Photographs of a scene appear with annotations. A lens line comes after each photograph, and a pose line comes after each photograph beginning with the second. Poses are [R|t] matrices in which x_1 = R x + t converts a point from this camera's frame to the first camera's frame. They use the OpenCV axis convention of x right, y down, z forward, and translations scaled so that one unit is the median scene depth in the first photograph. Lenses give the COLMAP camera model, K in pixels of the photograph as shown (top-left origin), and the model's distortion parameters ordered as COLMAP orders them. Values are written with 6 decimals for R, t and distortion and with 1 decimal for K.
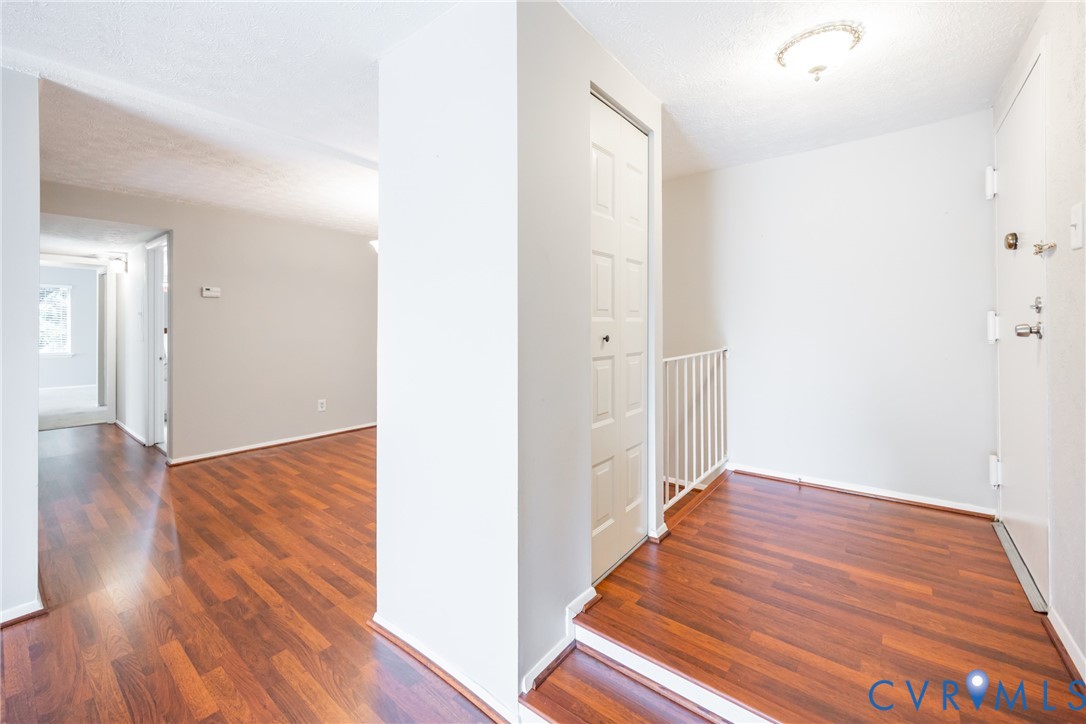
lens RADIAL K [[437.5, 0, 536.5], [0, 437.5, 327.7], [0, 0, 1]] dist [-0.001572, -0.000721]
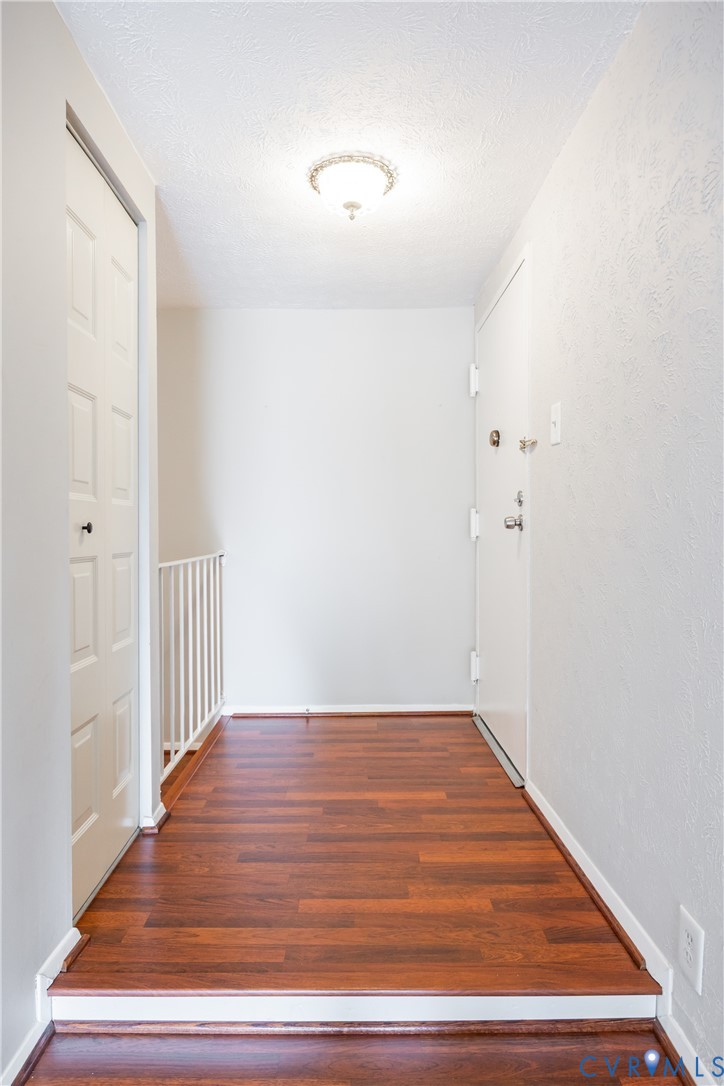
lens RADIAL K [[623.4, 0, 359.9], [0, 623.4, 545.5], [0, 0, 1]] dist [-0.007200, -0.001477]
pose [[0.778674, -0.010070, 0.627347, -0.093060], [-0.000245, 0.999866, 0.016354, 0.034388], [-0.627428, -0.012889, 0.778568, 0.062220]]
